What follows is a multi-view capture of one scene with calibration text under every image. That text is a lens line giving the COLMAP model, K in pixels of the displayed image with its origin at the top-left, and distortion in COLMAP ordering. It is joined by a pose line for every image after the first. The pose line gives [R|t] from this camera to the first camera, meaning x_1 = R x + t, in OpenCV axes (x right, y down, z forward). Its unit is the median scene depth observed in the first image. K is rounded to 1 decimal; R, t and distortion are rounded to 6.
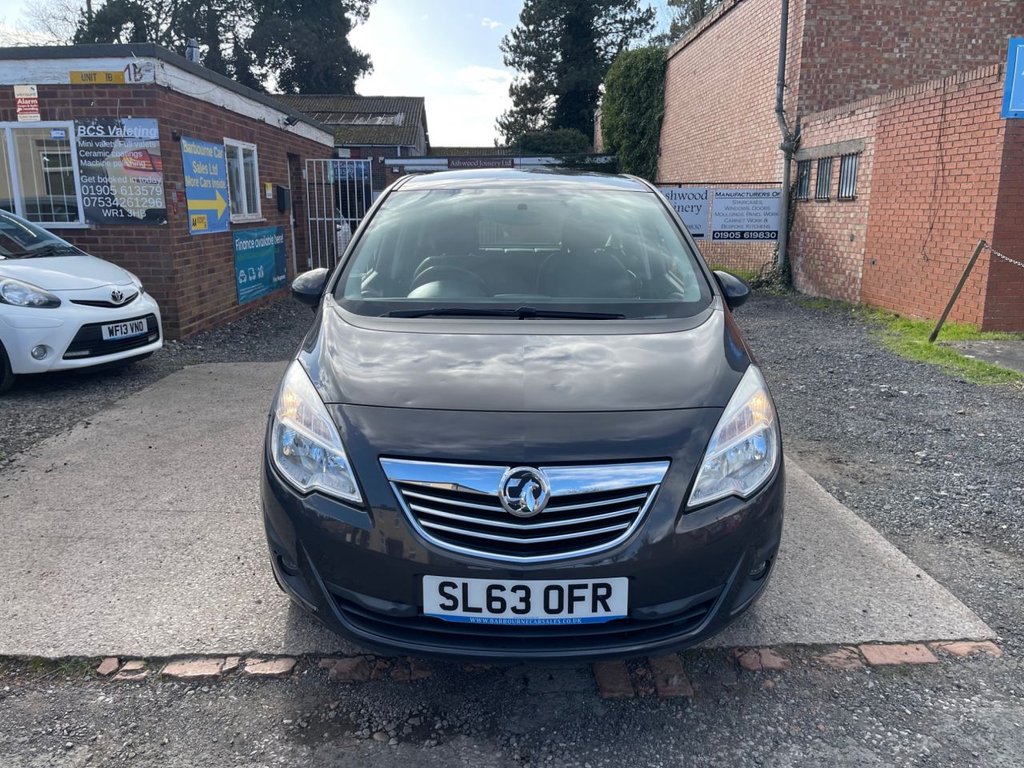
lens RADIAL K [[769.4, 0, 506.9], [0, 769.4, 380.3], [0, 0, 1]] dist [0.080193, -0.107215]
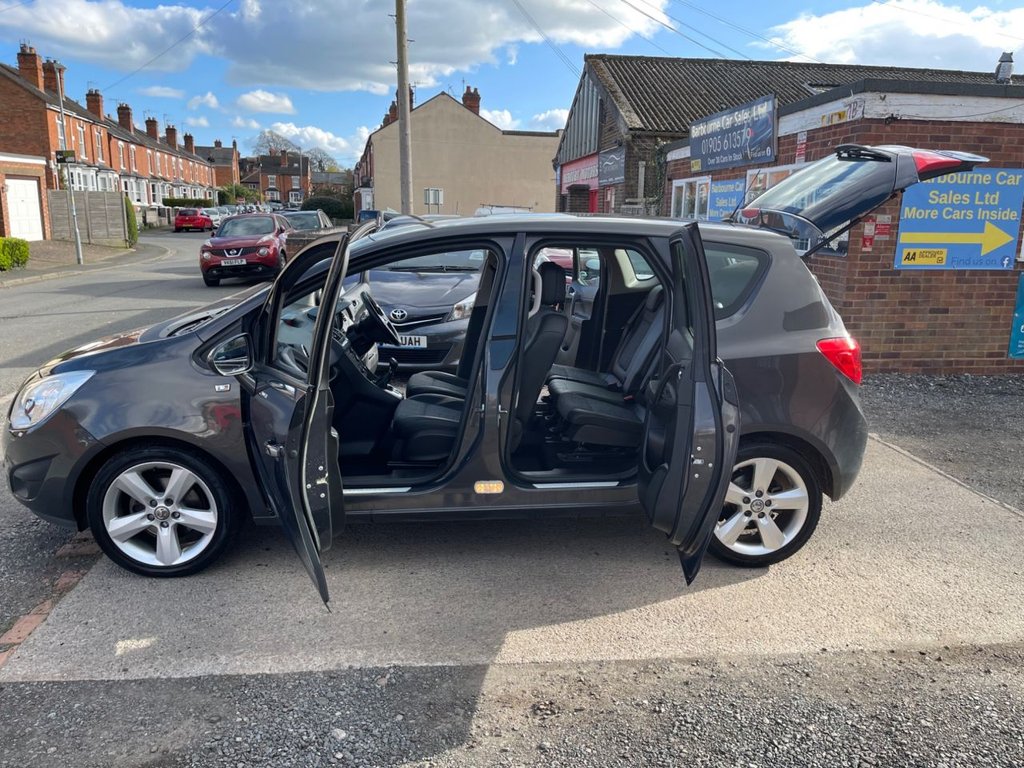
lens RADIAL K [[769.4, 0, 524.3], [0, 769.4, 383.1], [0, 0, 1]] dist [0.080193, -0.107215]
pose [[0.093223, 0.216619, -0.971795, 0.551569], [-0.234815, 0.953296, 0.189970, -0.139955], [0.967559, 0.210483, 0.139735, 0.499506]]
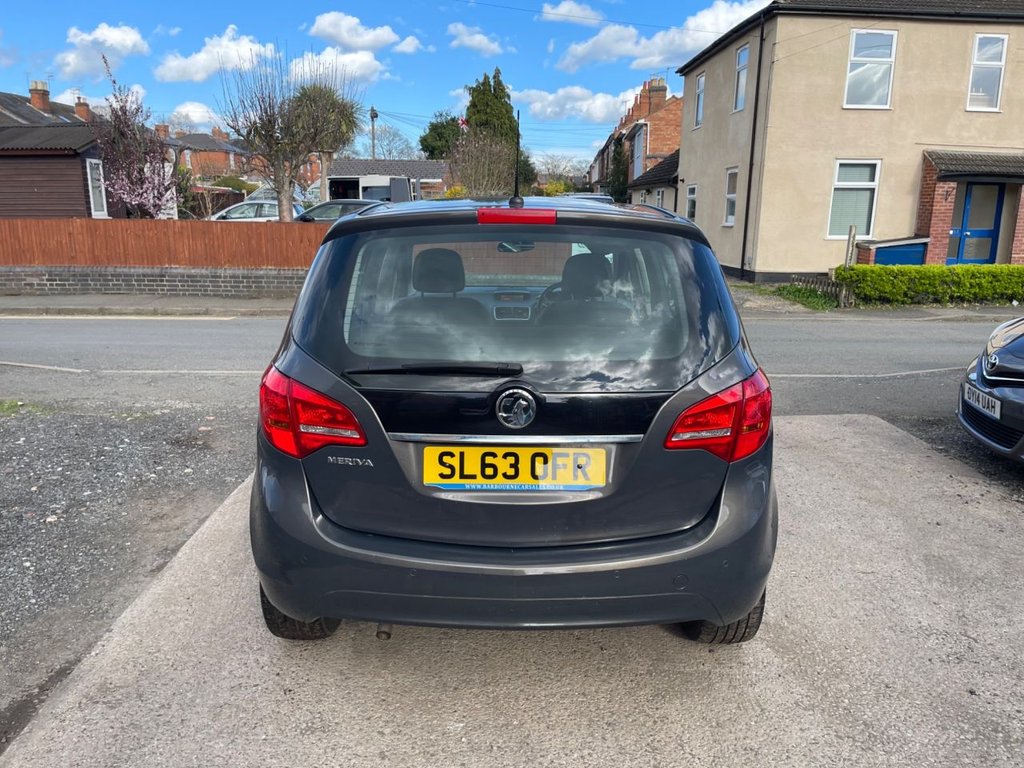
lens RADIAL K [[769.4, 0, 510.6], [0, 769.4, 383.6], [0, 0, 1]] dist [0.080193, -0.107215]
pose [[-0.999828, -0.009089, -0.016172, 0.020148], [-0.015063, 0.906581, 0.421764, -0.248732], [0.010828, 0.421935, -0.906562, 1.031342]]
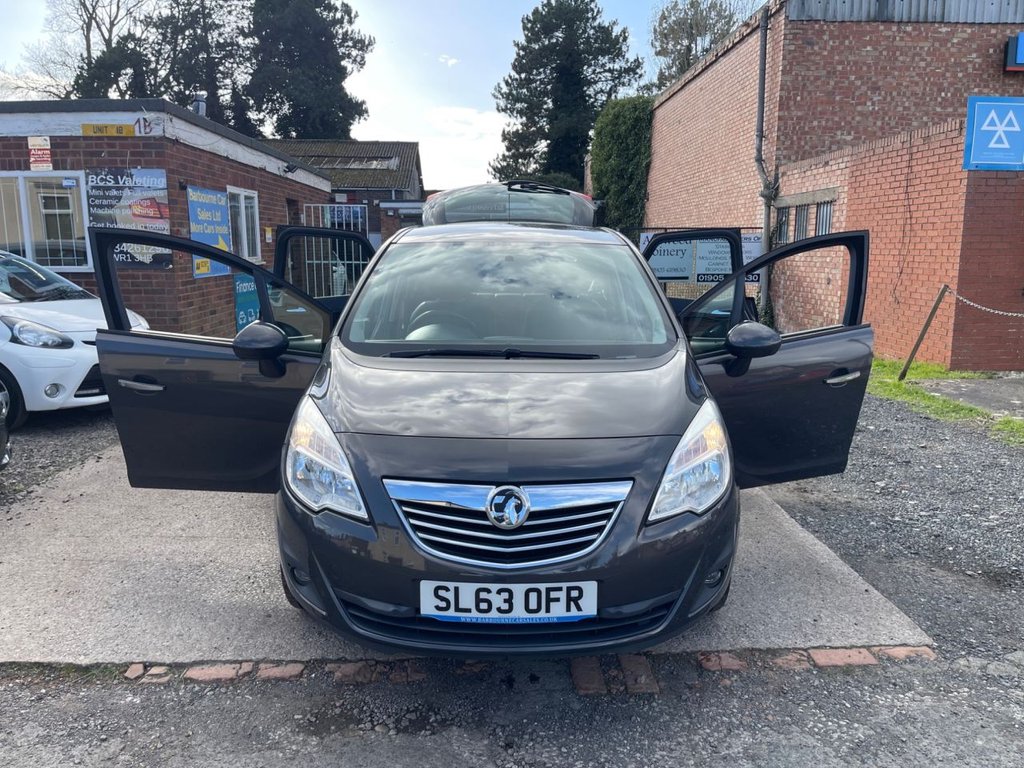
lens RADIAL K [[769.4, 0, 510.9], [0, 769.4, 383.9], [0, 0, 1]] dist [0.080193, -0.107215]
pose [[0.999897, -0.000582, 0.014320, 0.002744], [0.001237, 0.998951, -0.045771, 0.003068], [-0.014278, 0.045784, 0.998849, -0.043922]]
